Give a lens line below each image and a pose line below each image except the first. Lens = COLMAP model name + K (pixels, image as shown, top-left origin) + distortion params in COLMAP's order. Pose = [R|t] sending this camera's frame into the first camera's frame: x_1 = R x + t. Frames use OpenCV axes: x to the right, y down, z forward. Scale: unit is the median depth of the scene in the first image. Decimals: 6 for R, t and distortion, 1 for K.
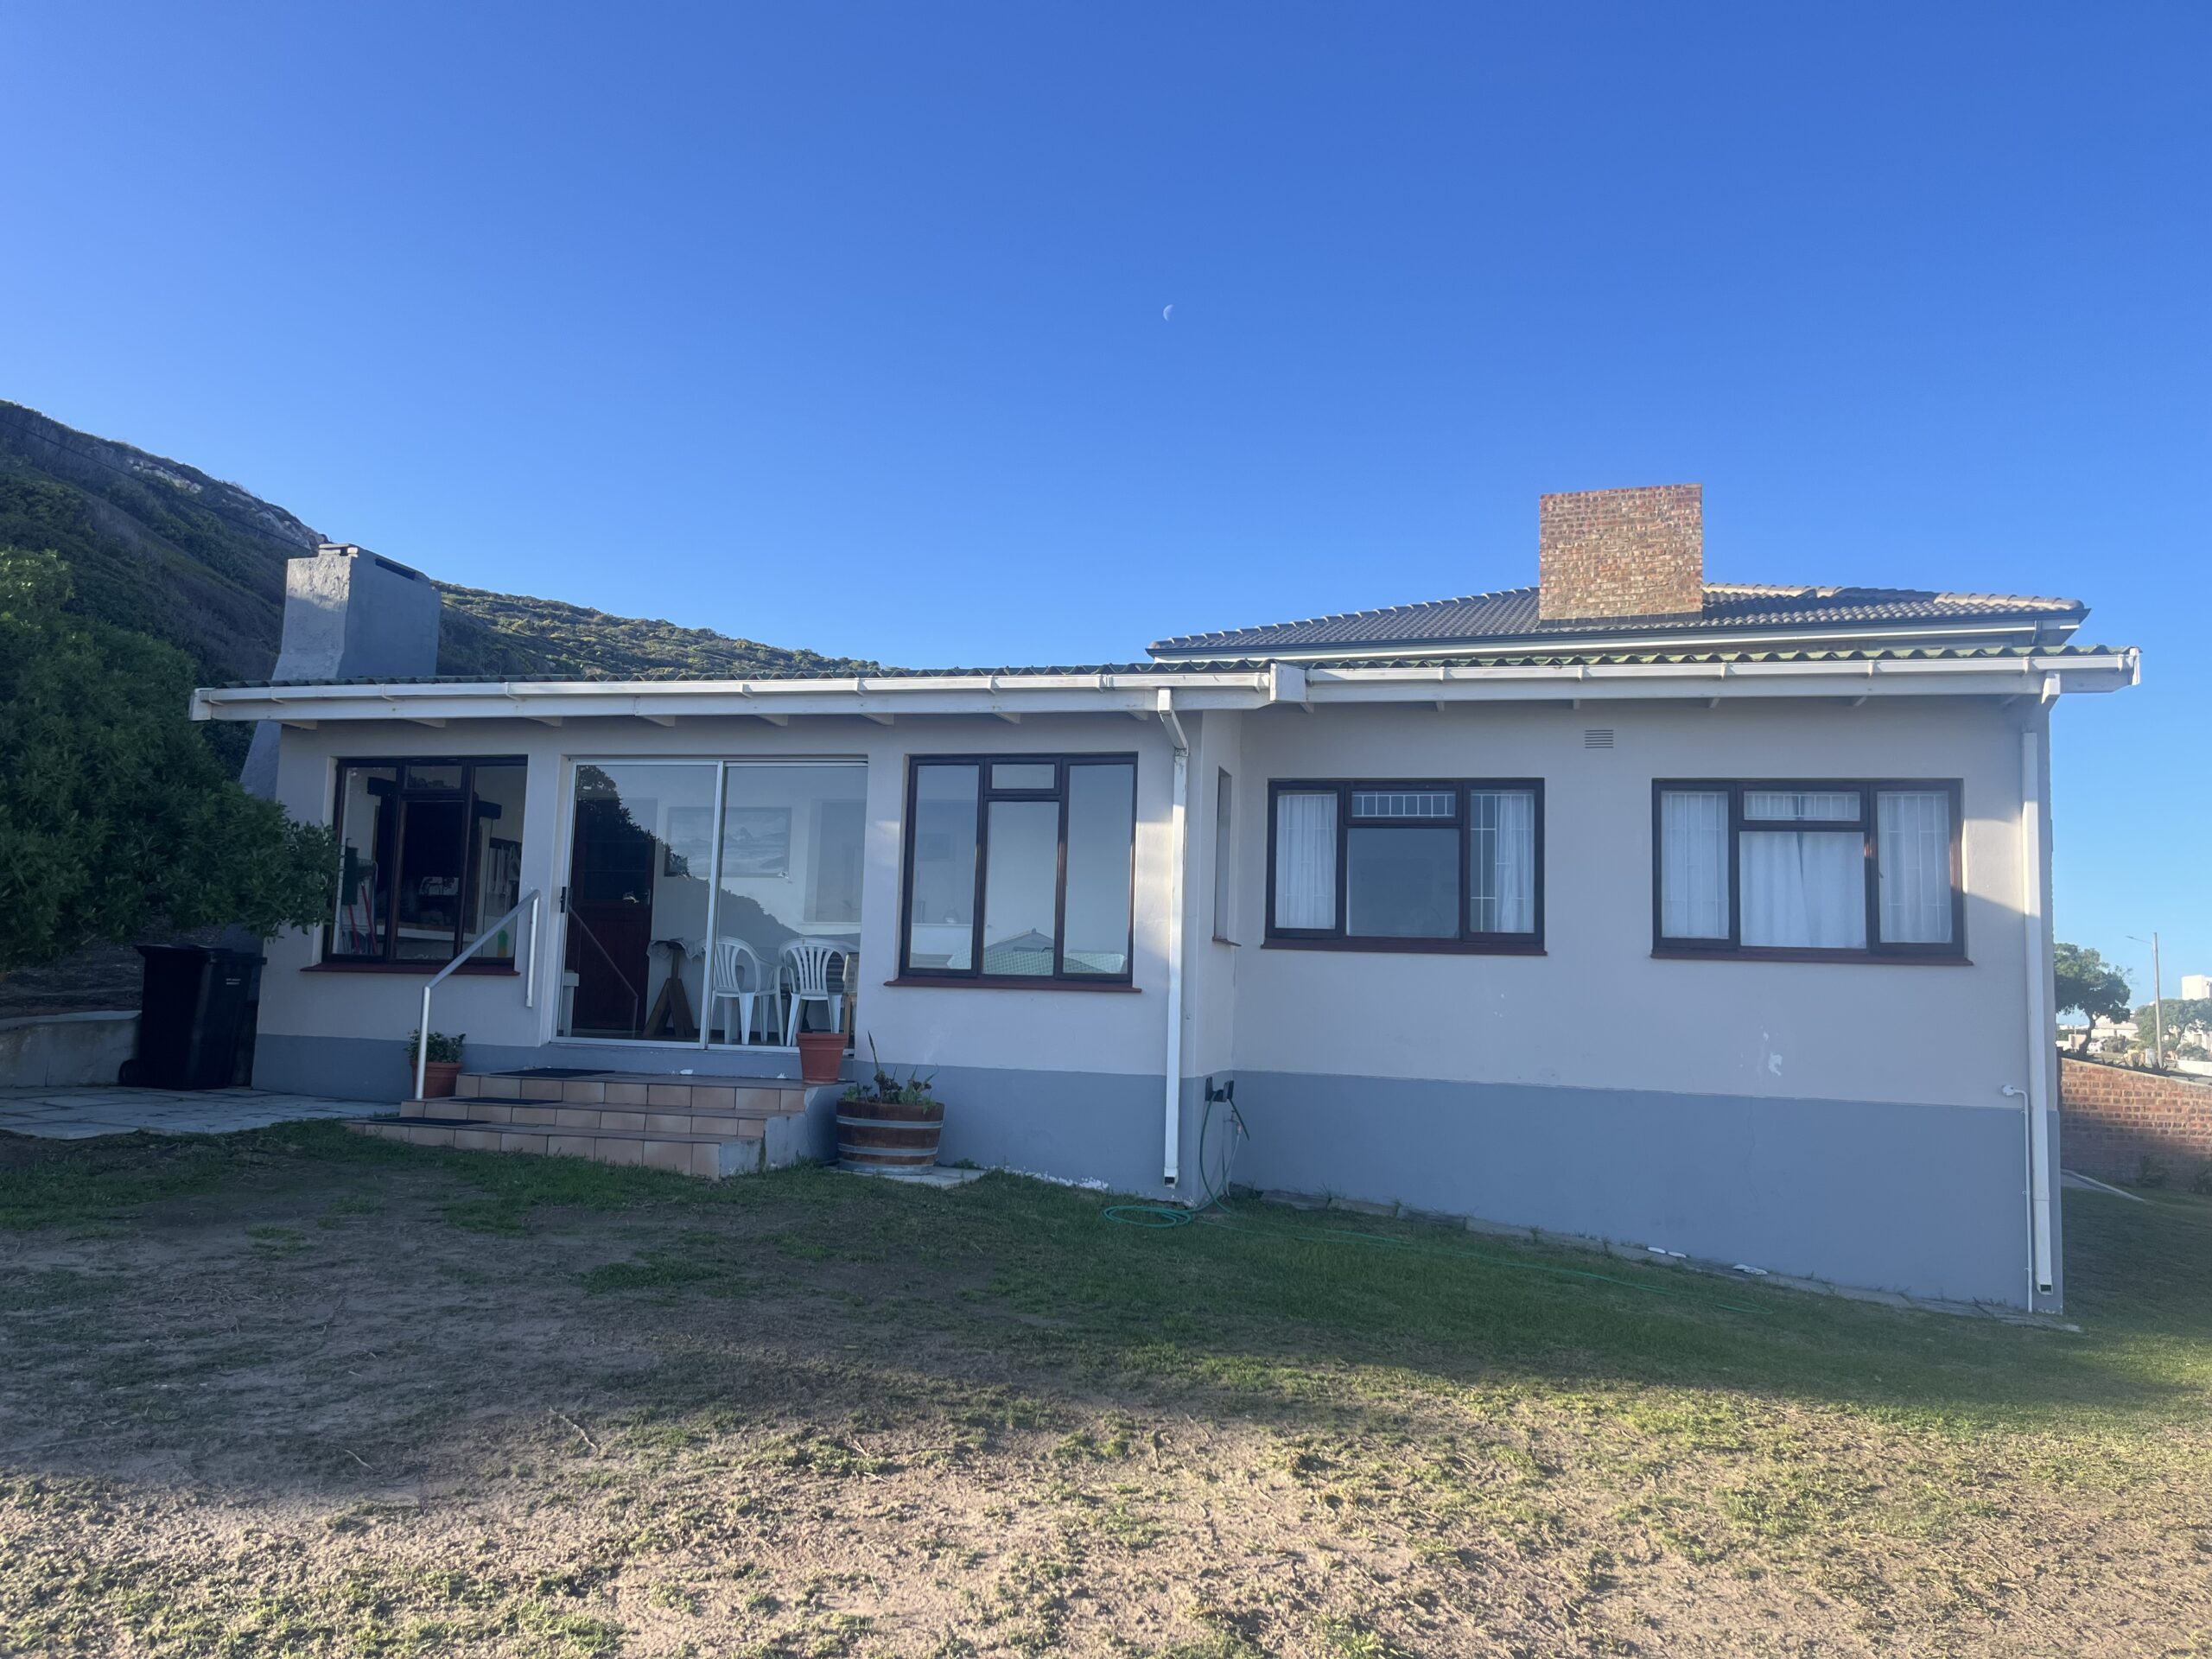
lens RADIAL K [[1667.1, 0, 1102.7], [0, 1667.1, 836.6], [0, 0, 1]] dist [0.063253, -0.083980]
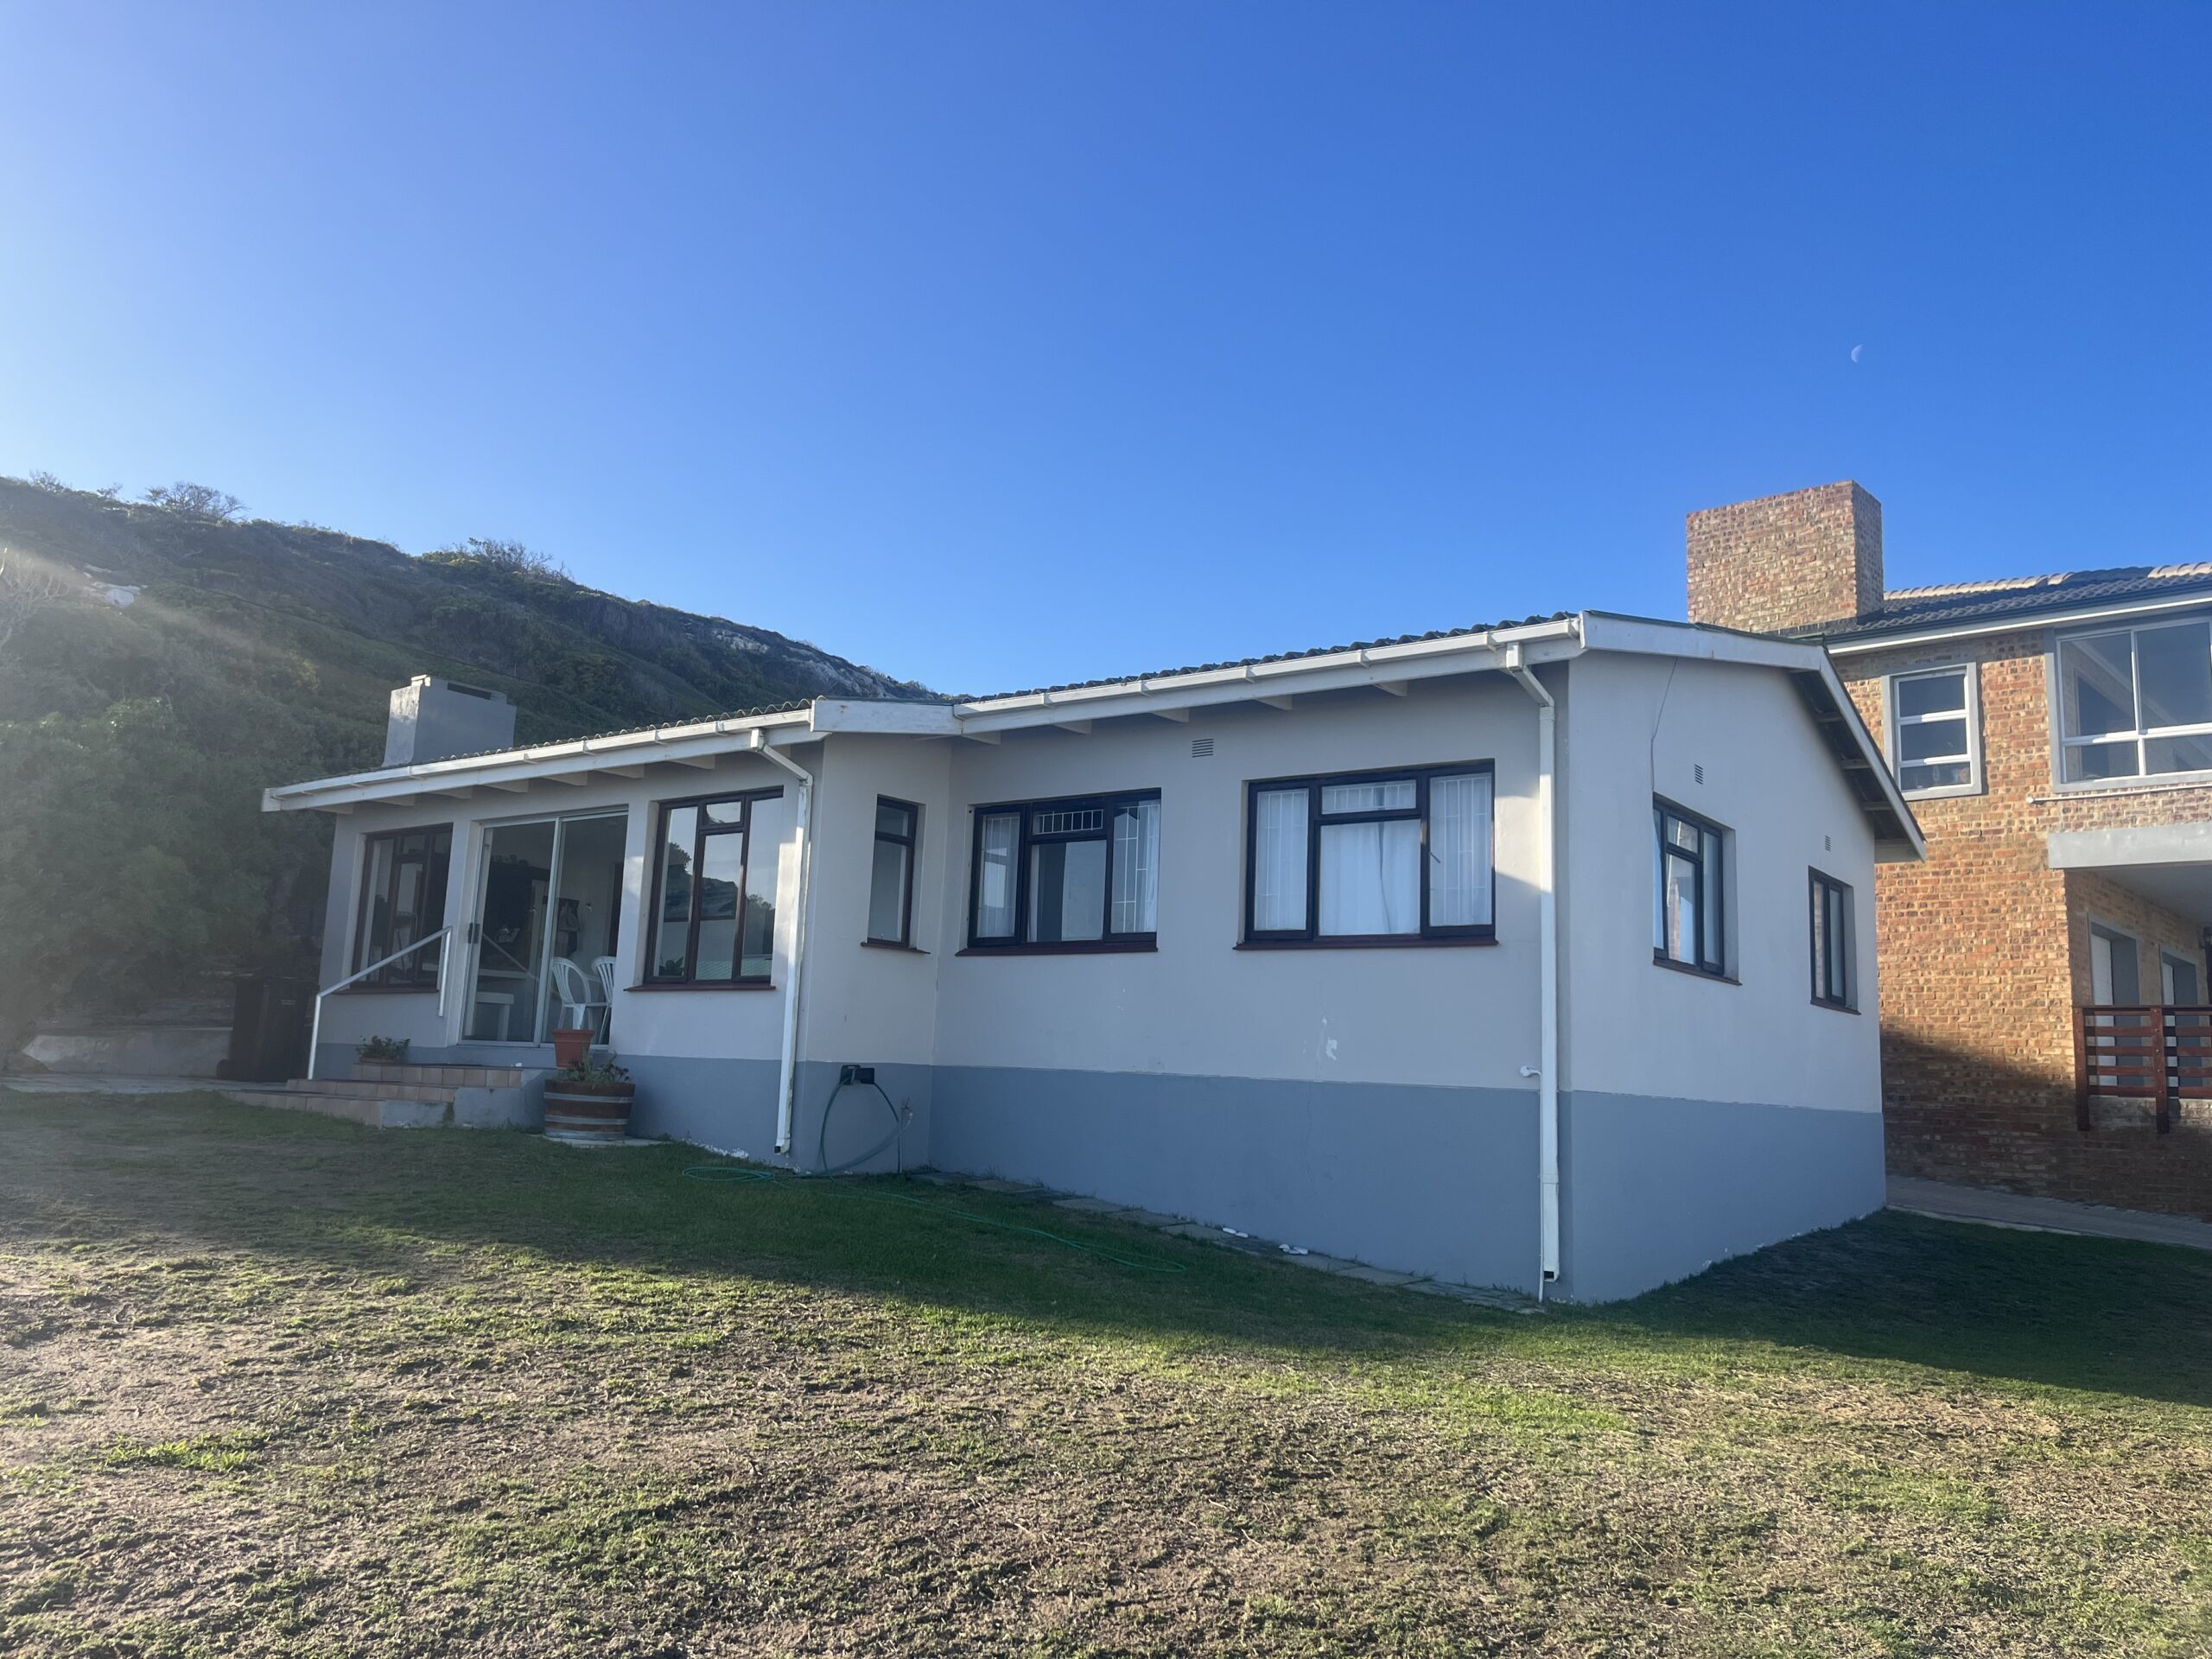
lens RADIAL K [[1667.1, 0, 1095.2], [0, 1667.1, 811.0], [0, 0, 1]] dist [0.063253, -0.083980]
pose [[0.920724, -0.060121, -0.385556, 0.648888], [0.030866, 0.996185, -0.081629, 0.067688], [0.388992, 0.063257, 0.919067, 0.002137]]
